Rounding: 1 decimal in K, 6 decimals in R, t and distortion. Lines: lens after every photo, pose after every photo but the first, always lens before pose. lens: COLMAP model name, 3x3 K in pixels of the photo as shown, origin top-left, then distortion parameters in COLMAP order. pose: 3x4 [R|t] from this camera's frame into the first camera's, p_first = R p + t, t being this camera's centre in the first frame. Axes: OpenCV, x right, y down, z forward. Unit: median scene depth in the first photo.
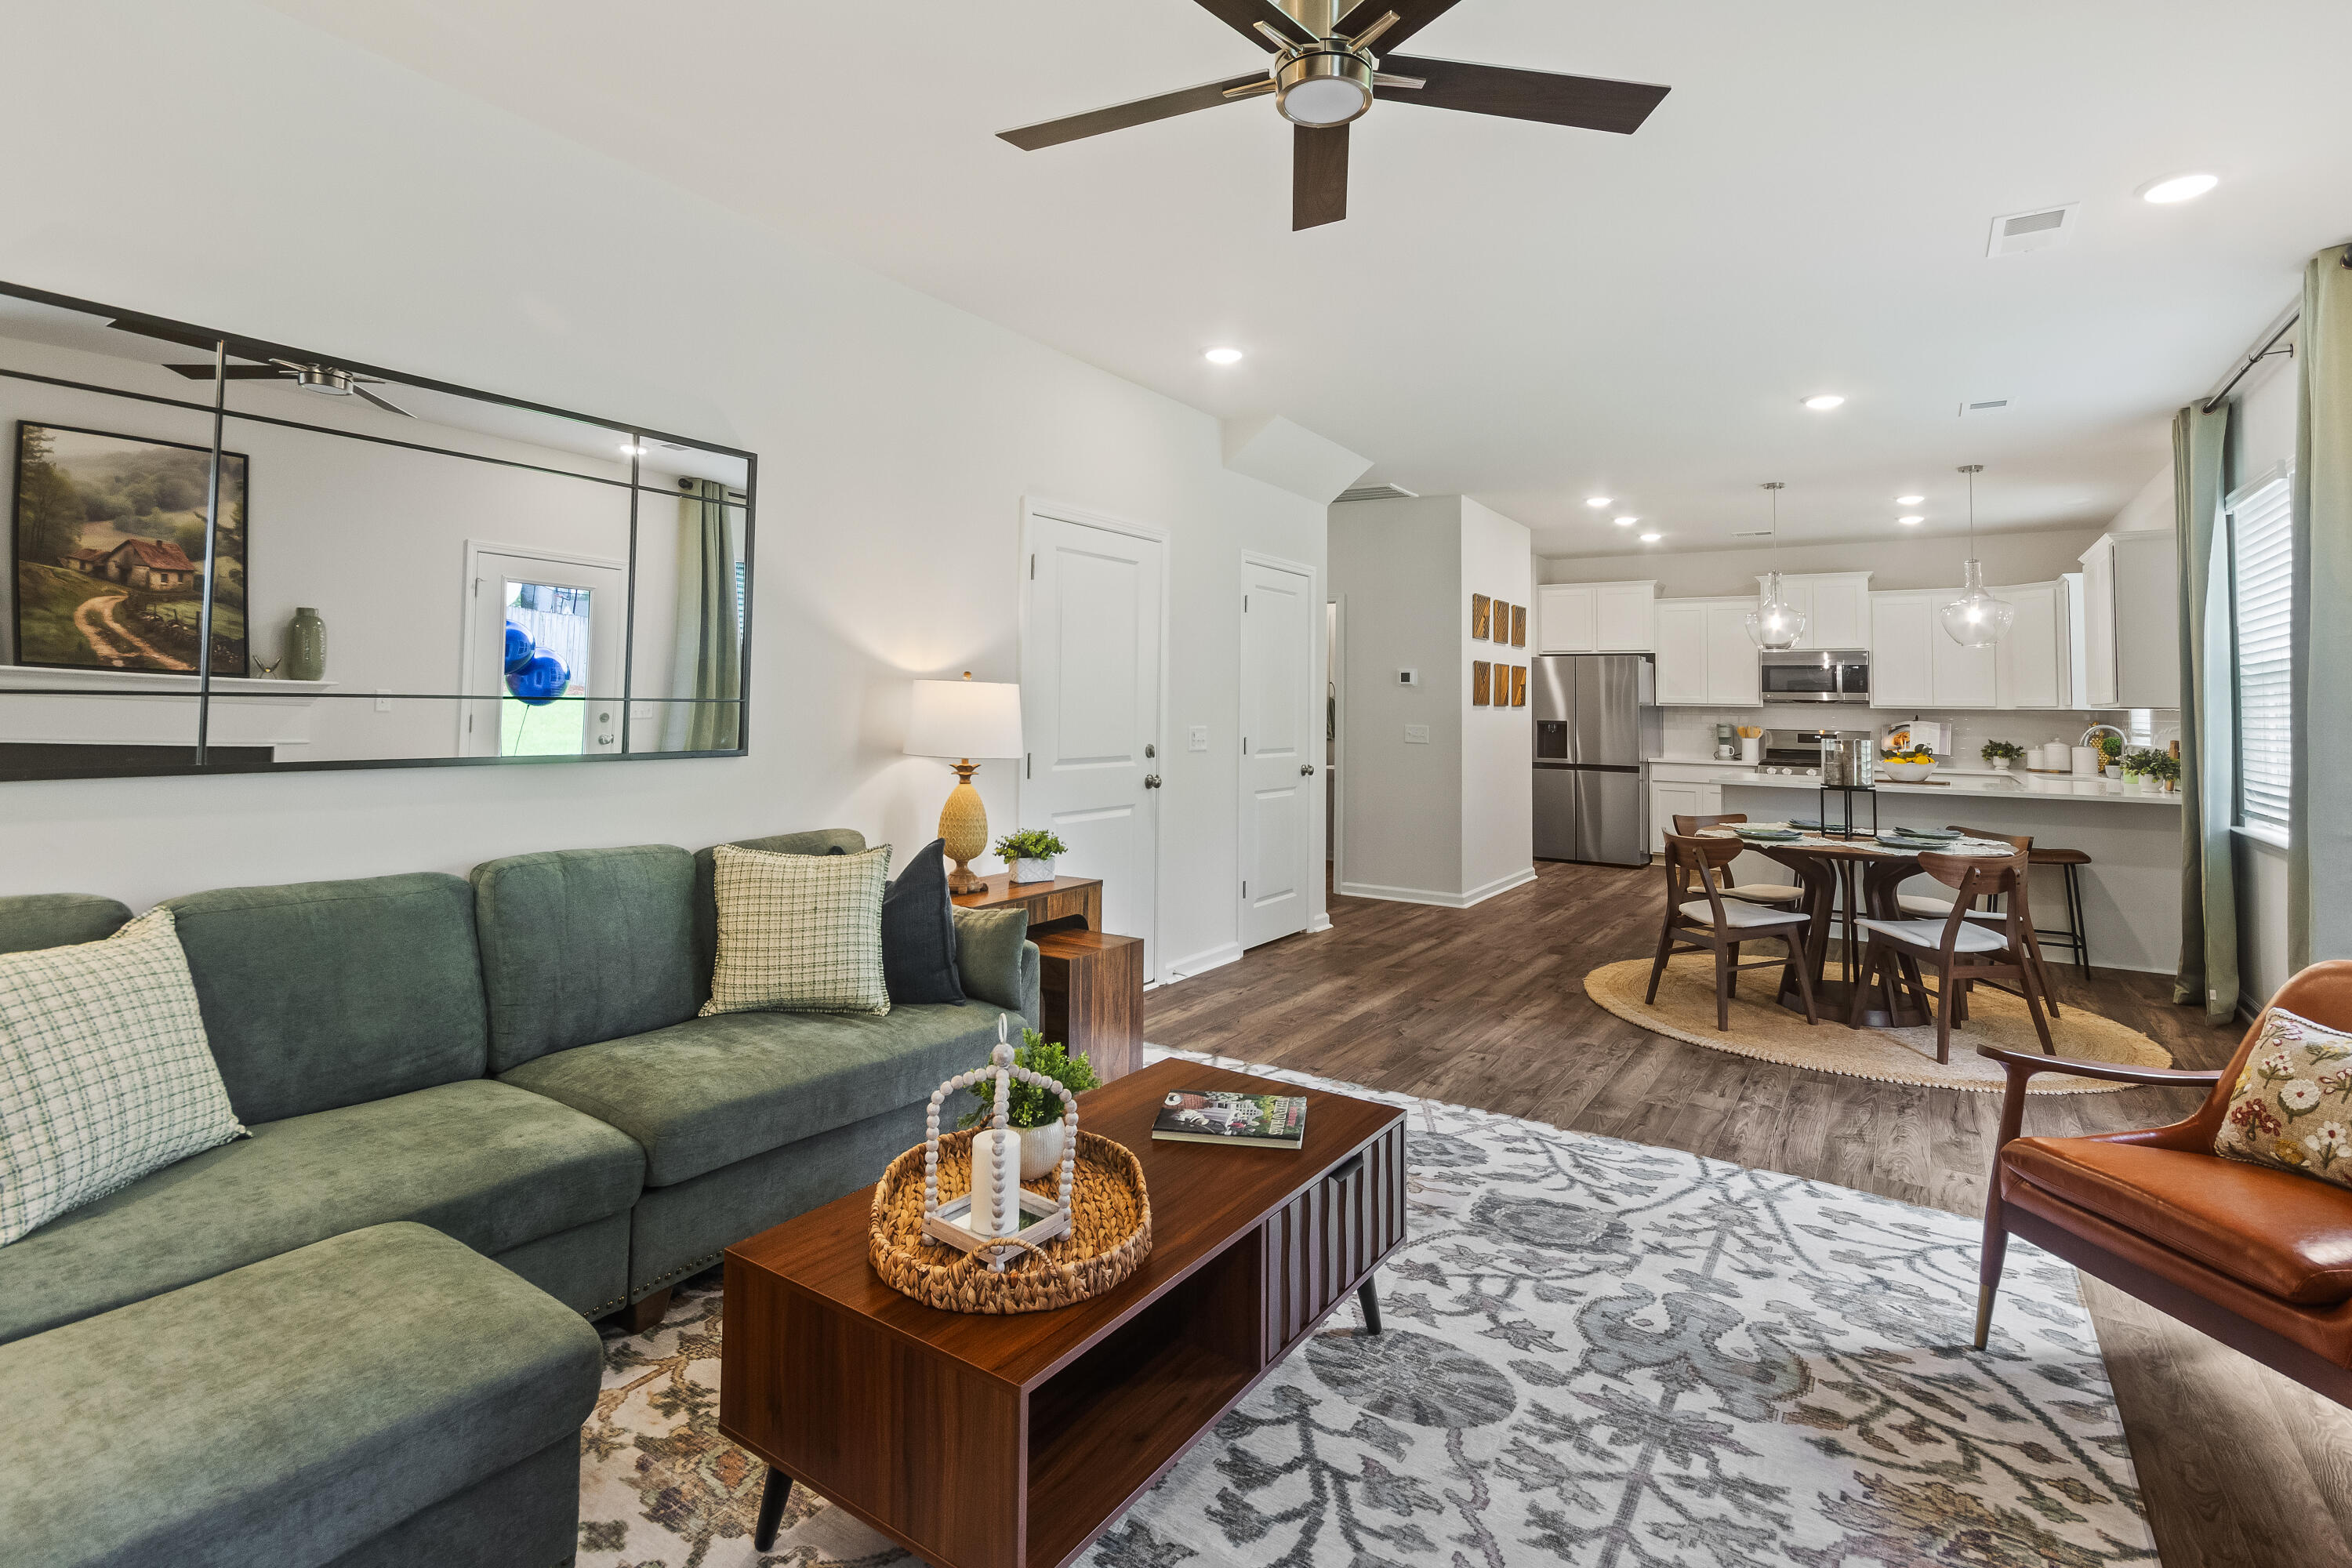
lens RADIAL K [[1122.1, 0, 1165.1], [0, 1122.1, 692.1], [0, 0, 1]] dist [0.006209, 0.000176]
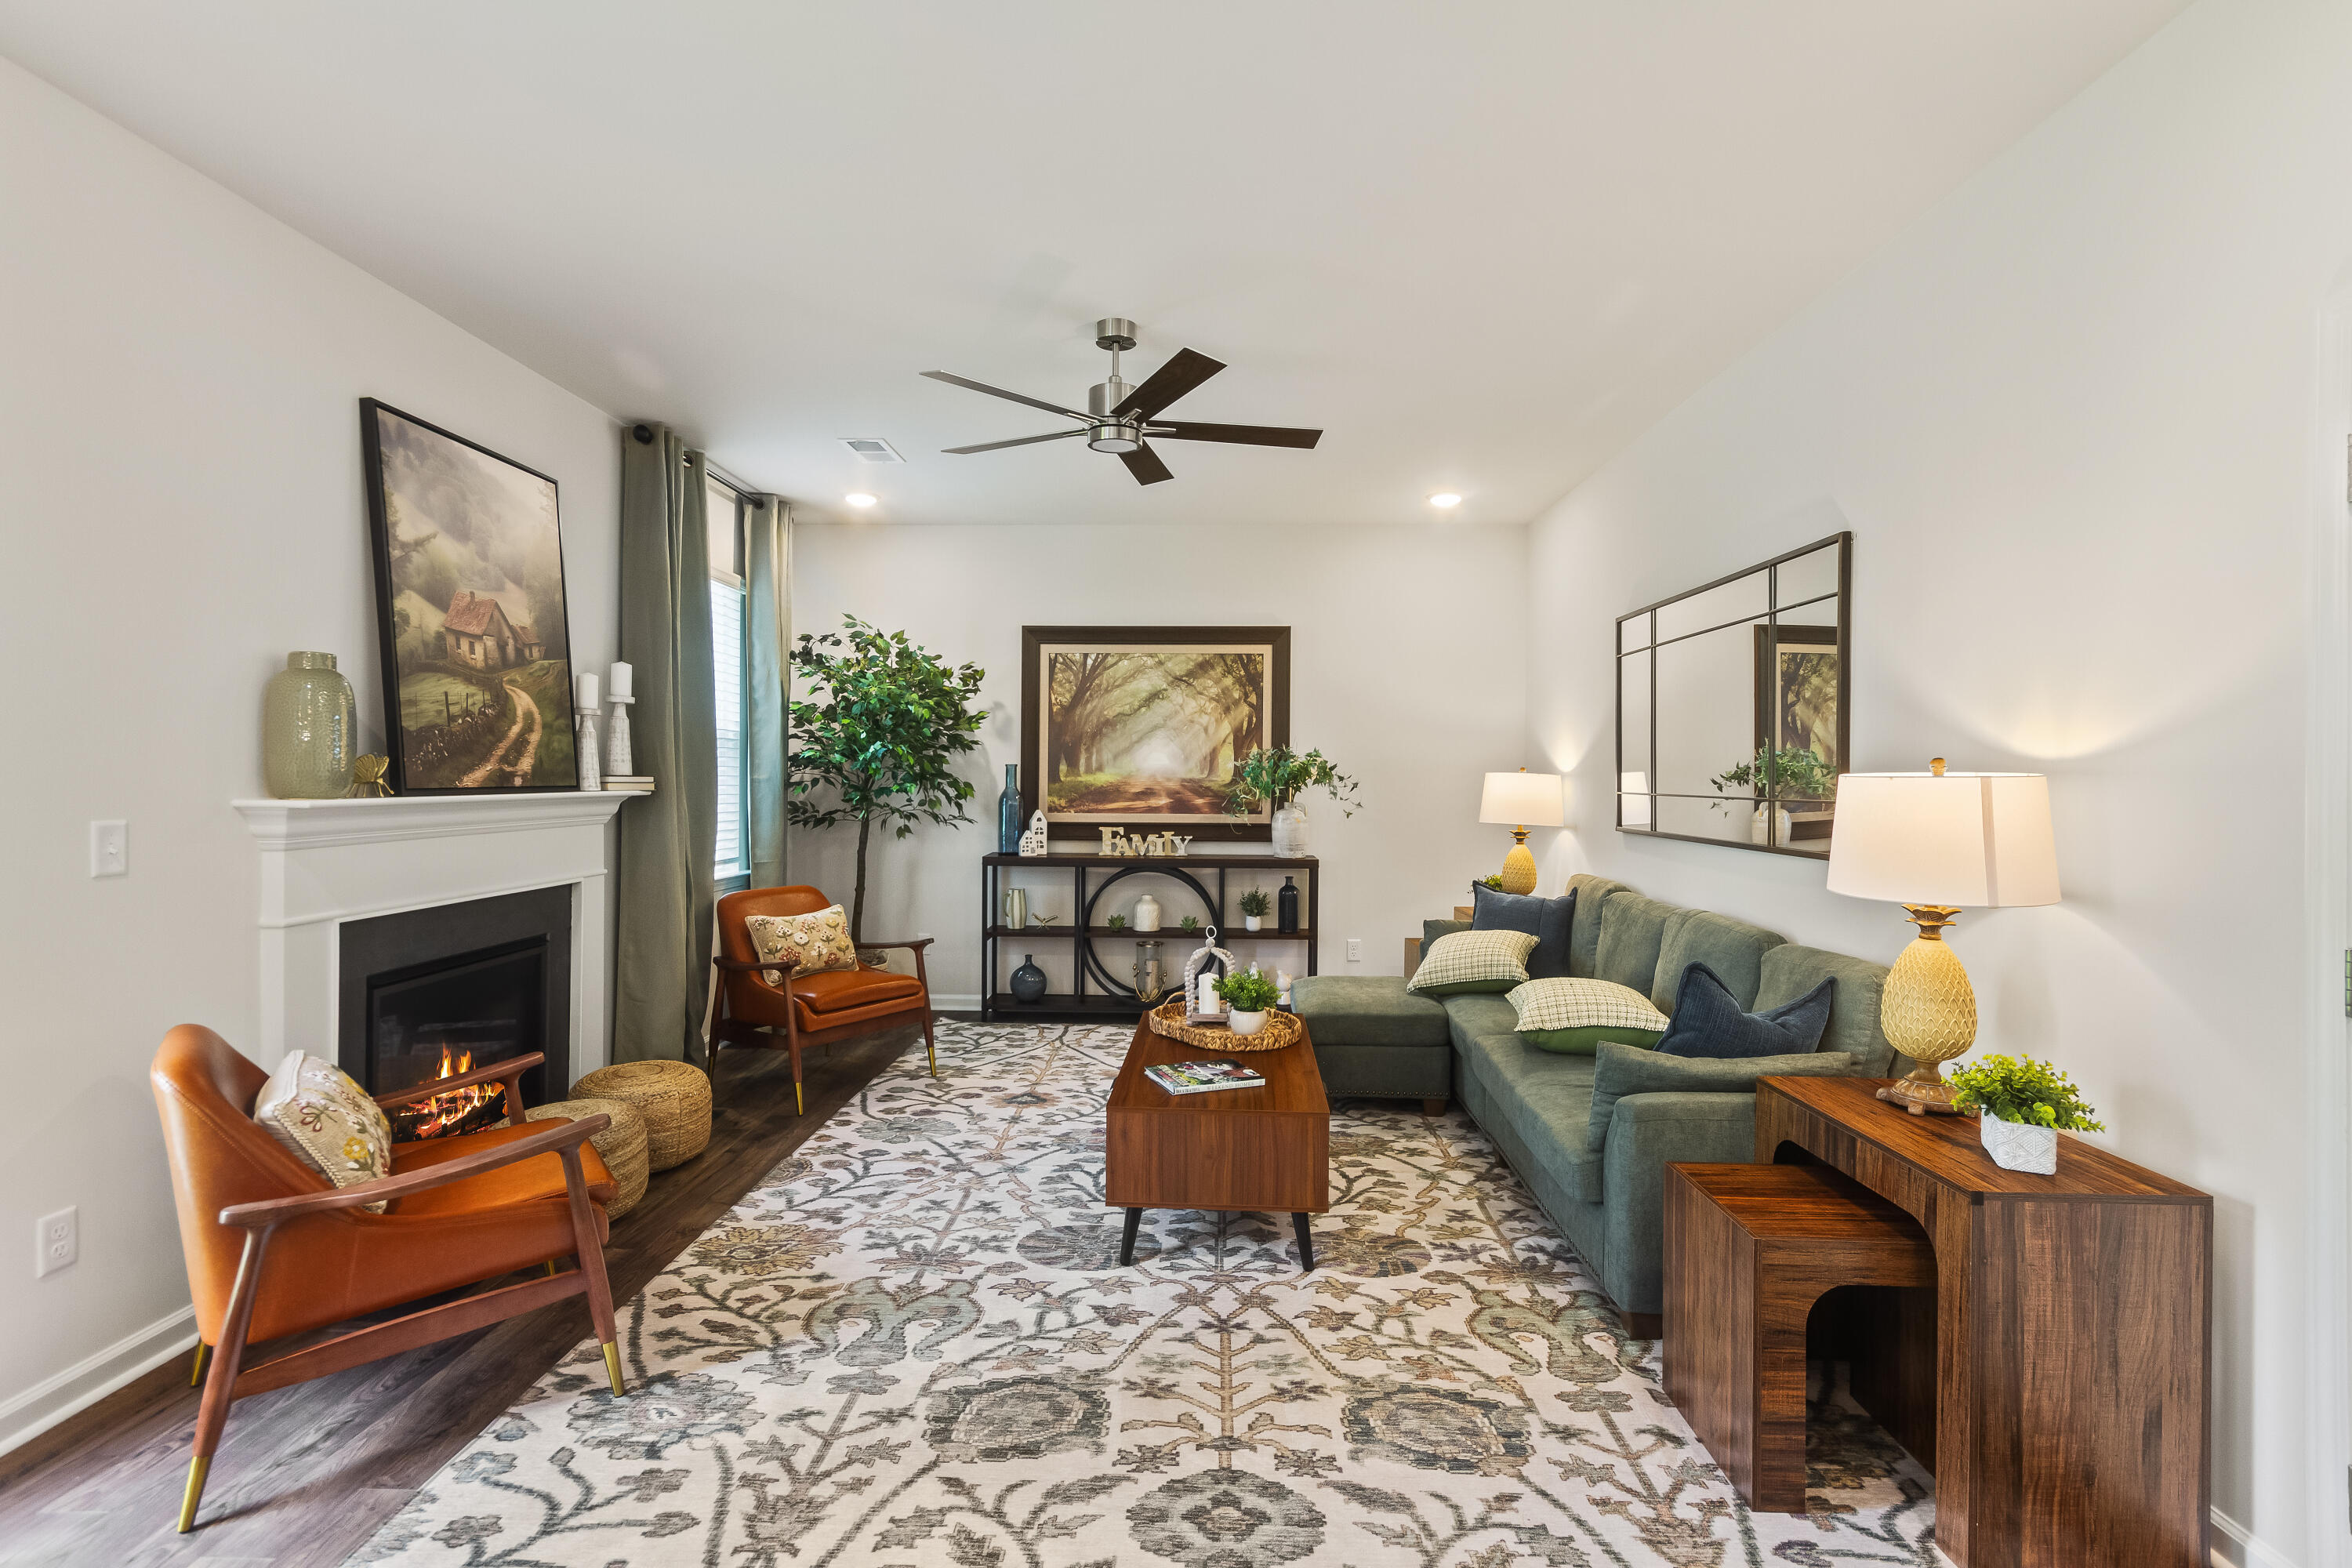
lens RADIAL K [[1122.1, 0, 1187.9], [0, 1122.1, 775.1], [0, 0, 1]] dist [0.006209, 0.000176]
pose [[-0.847675, -0.021722, -0.530072, 0.792081], [-0.015988, 0.999754, -0.015403, 0.009838], [0.530275, -0.004582, -0.847813, 2.044826]]
